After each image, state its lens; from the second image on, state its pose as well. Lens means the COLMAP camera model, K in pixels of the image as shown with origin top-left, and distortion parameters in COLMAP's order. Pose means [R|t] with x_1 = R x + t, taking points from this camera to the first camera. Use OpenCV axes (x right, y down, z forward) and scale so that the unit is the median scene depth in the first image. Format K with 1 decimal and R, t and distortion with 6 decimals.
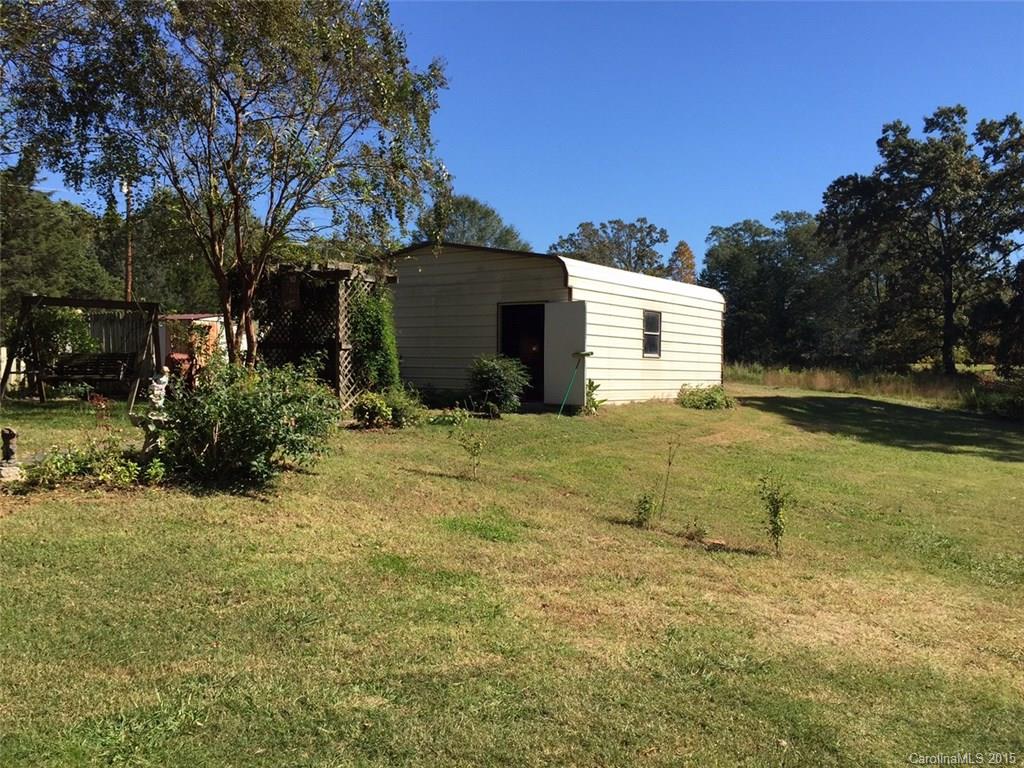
lens RADIAL K [[861.7, 0, 508.5], [0, 861.7, 361.3], [0, 0, 1]] dist [0.125397, -0.143165]
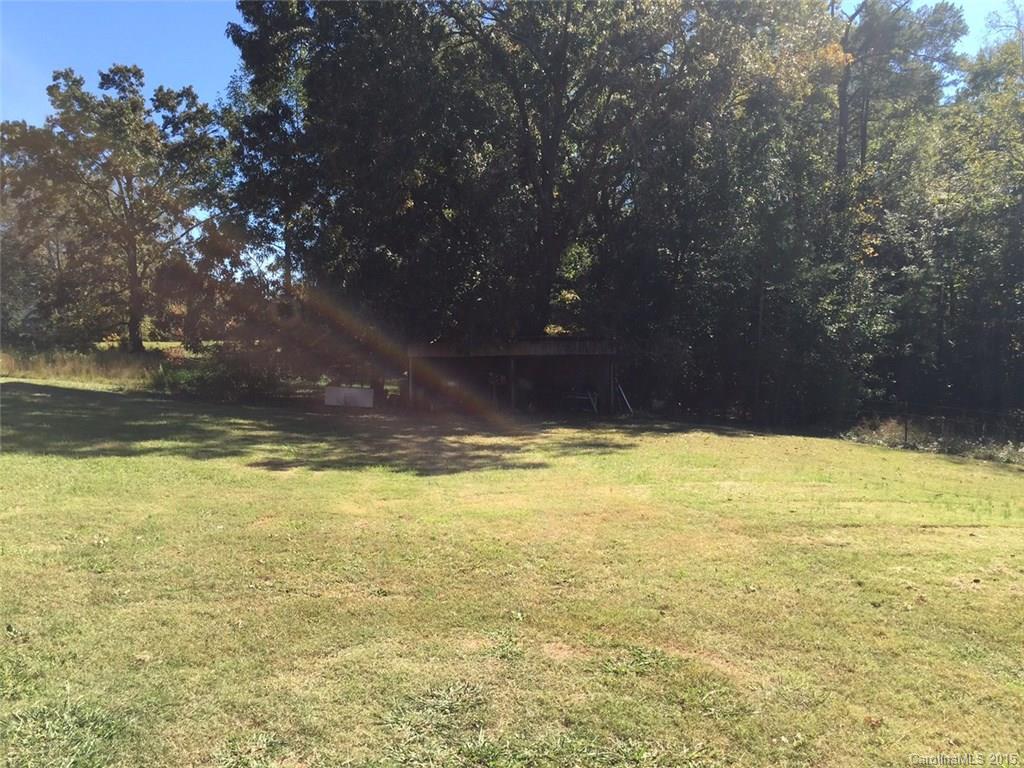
lens RADIAL K [[861.7, 0, 508.5], [0, 861.7, 361.3], [0, 0, 1]] dist [0.125397, -0.143165]
pose [[0.650433, -0.029987, 0.758971, 0.047569], [0.013556, 0.999520, 0.027873, 0.003813], [-0.759442, -0.007841, 0.650527, 0.089124]]
